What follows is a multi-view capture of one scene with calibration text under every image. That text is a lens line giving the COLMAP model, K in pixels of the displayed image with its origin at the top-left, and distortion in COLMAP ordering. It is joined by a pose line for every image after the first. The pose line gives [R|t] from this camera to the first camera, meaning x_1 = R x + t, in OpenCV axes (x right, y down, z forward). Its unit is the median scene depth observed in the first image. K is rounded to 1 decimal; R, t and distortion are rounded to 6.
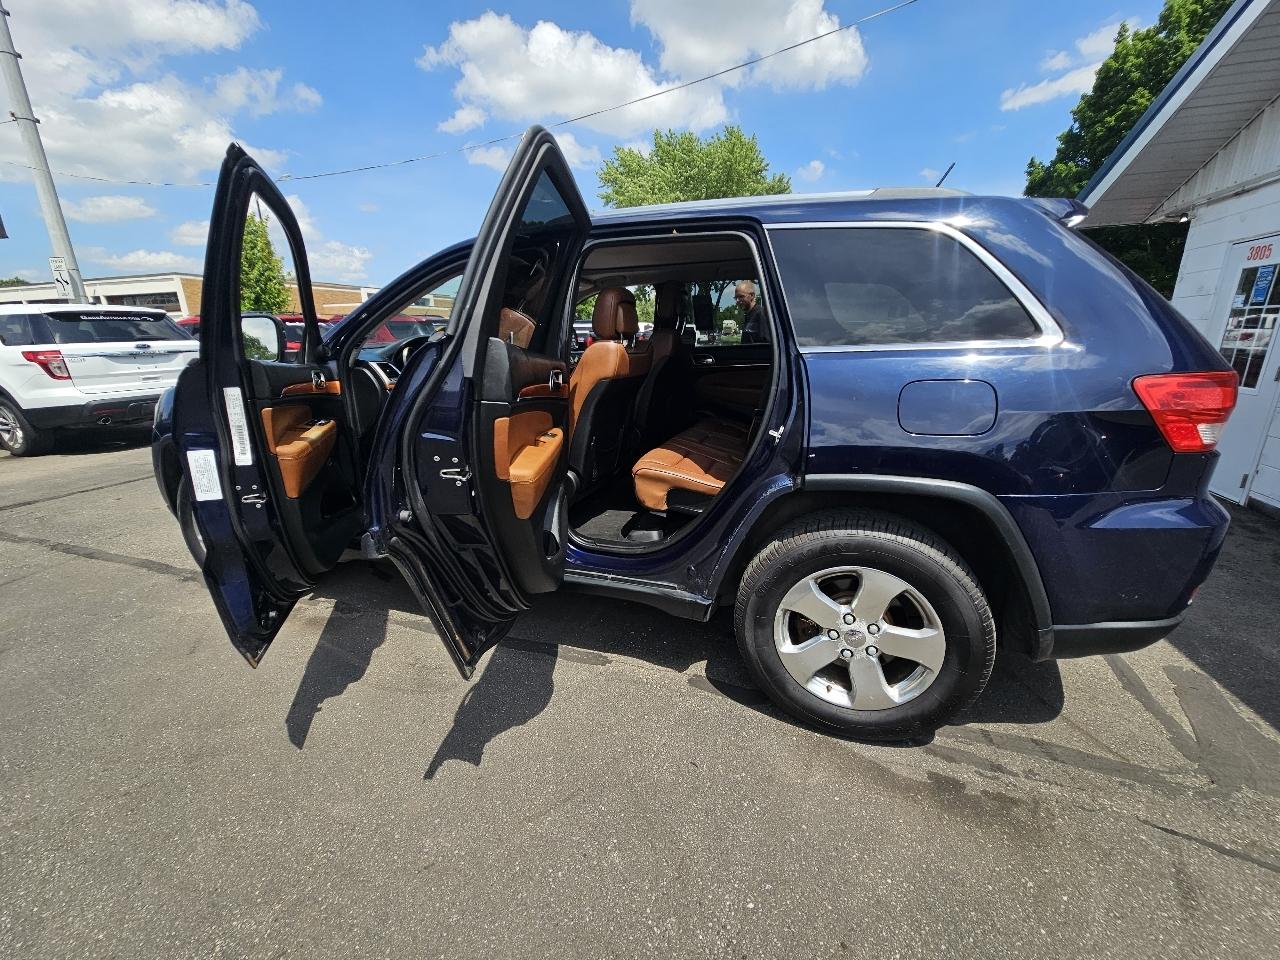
lens RADIAL K [[520.1, 0, 648.2], [0, 520.1, 487.3], [0, 0, 1]] dist [-0.001580, 0.001260]
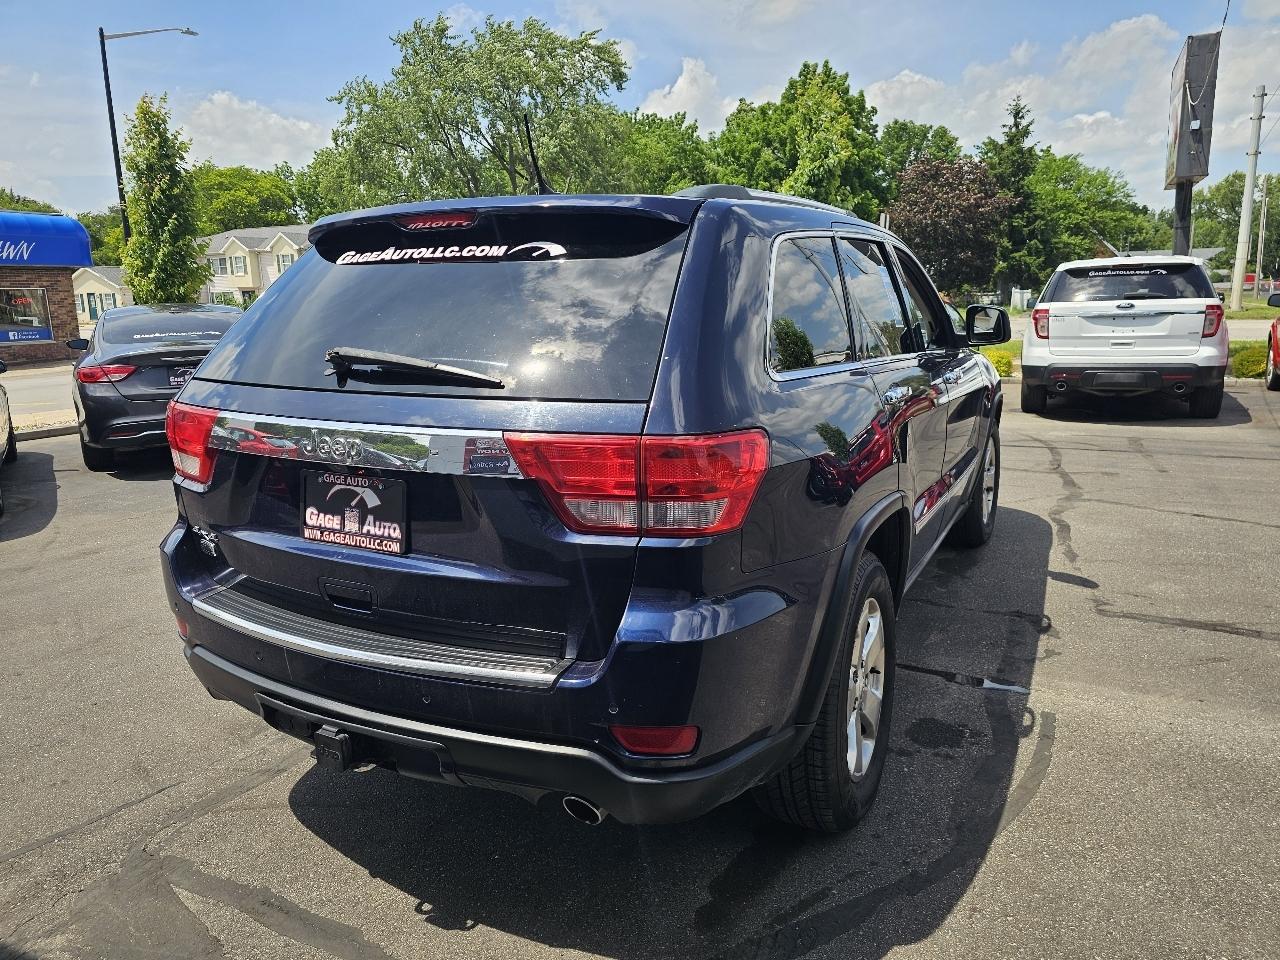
lens RADIAL K [[860.6, 0, 630.9], [0, 860.6, 465.0], [0, 0, 1]] dist [0.052054, -0.042698]
pose [[-0.150004, 0.205512, -0.967090, 1.989431], [-0.261482, 0.935082, 0.239268, -0.559938], [0.953481, 0.288768, -0.086529, 1.514248]]
